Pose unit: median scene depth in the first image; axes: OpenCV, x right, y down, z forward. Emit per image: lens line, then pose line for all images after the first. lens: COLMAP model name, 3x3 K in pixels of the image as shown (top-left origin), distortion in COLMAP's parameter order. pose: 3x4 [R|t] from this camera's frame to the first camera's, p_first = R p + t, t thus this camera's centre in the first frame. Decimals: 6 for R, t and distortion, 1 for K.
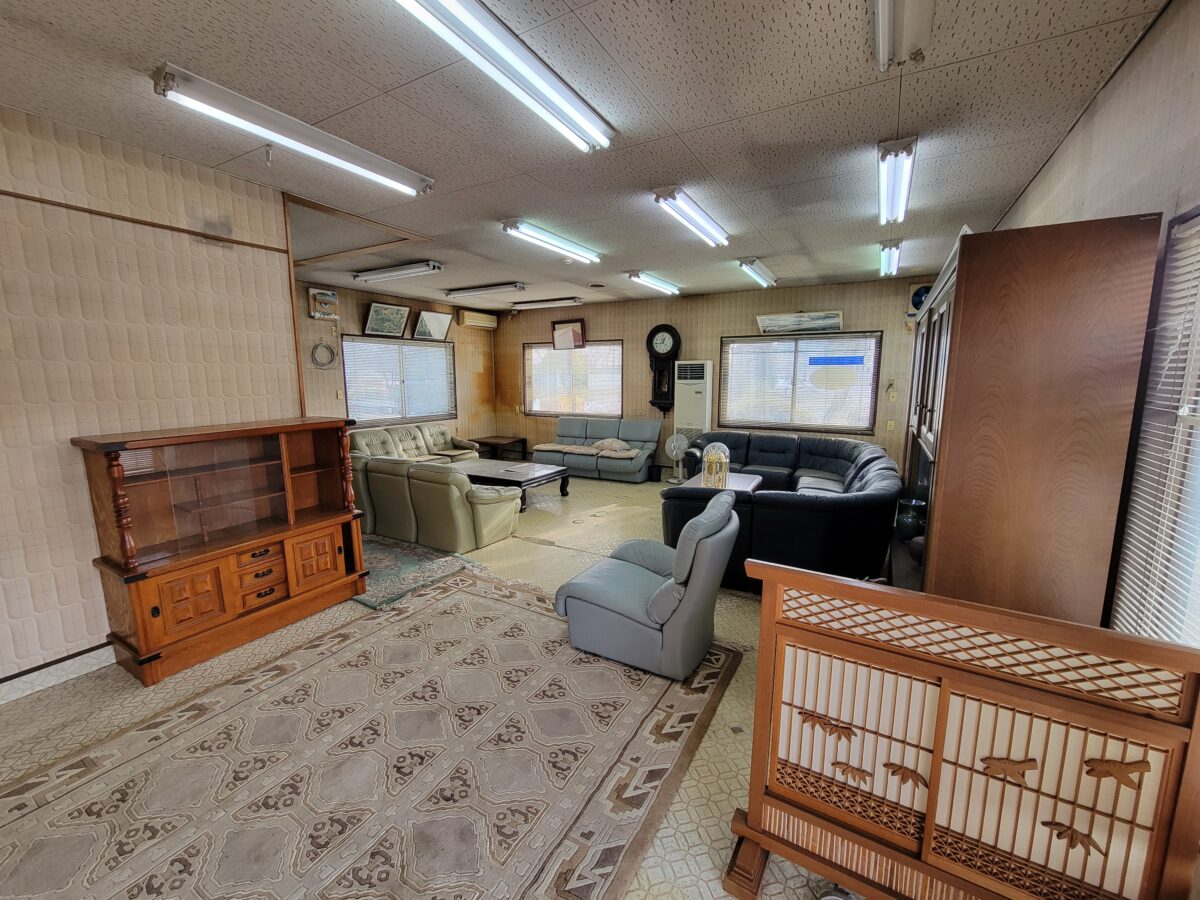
lens RADIAL K [[486.9, 0, 598.6], [0, 486.9, 446.2], [0, 0, 1]] dist [0.001576, -0.000724]
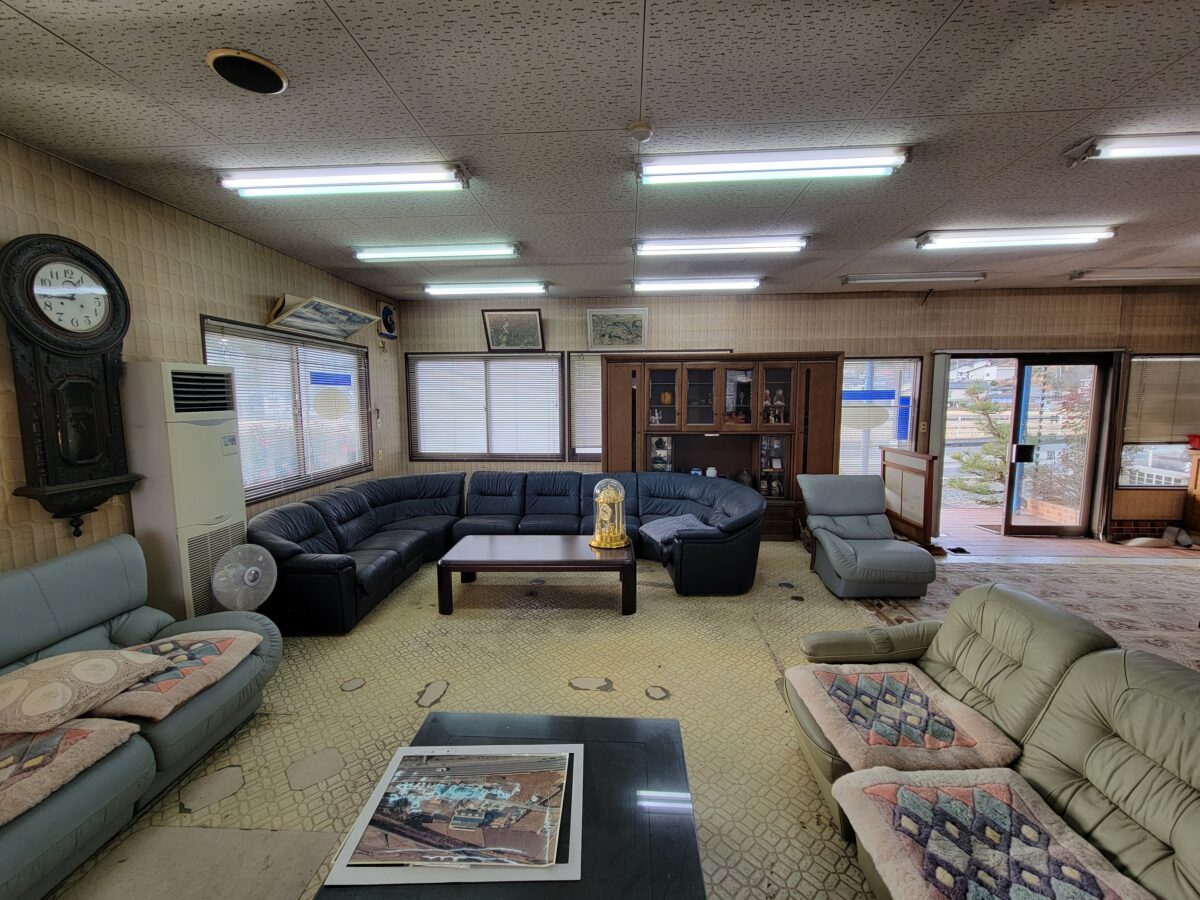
lens RADIAL K [[486.9, 0, 600.9], [0, 486.9, 444.8], [0, 0, 1]] dist [0.001576, -0.000724]
pose [[-0.450400, -0.085444, 0.888729, -0.533441], [0.132252, 0.978044, 0.161055, -0.220278], [-0.882978, 0.190075, -0.429211, 1.494578]]
